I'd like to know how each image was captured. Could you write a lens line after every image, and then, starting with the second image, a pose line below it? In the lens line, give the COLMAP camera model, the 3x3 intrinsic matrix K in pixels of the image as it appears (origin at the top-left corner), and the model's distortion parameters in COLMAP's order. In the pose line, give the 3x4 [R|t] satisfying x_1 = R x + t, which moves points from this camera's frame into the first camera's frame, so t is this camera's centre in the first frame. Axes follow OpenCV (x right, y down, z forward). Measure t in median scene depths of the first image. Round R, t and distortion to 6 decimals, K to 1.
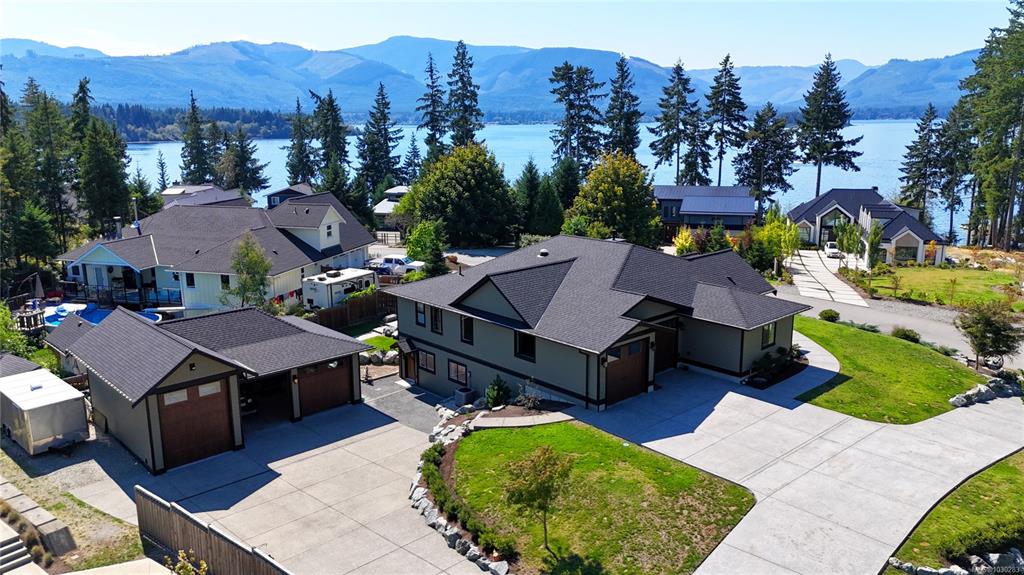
lens RADIAL K [[754.0, 0, 512.6], [0, 754.0, 291.4], [0, 0, 1]] dist [0.069269, -0.065519]
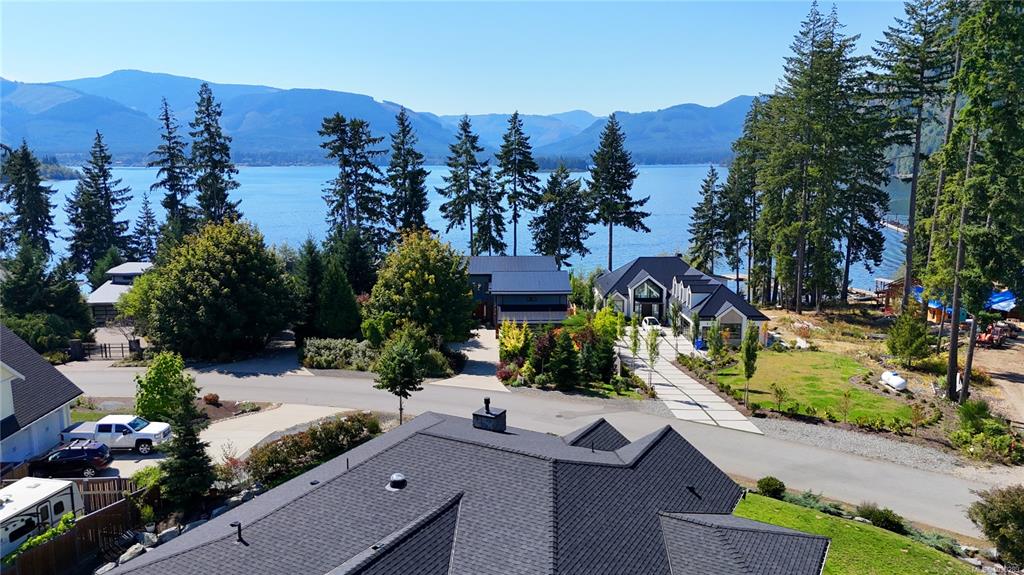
lens RADIAL K [[754.0, 0, 514.2], [0, 754.0, 285.7], [0, 0, 1]] dist [0.069269, -0.065519]
pose [[0.950776, -0.046134, 0.306424, -0.015101], [0.064682, 0.996620, -0.050651, -0.056886], [-0.303052, 0.067978, 0.950546, 0.147111]]
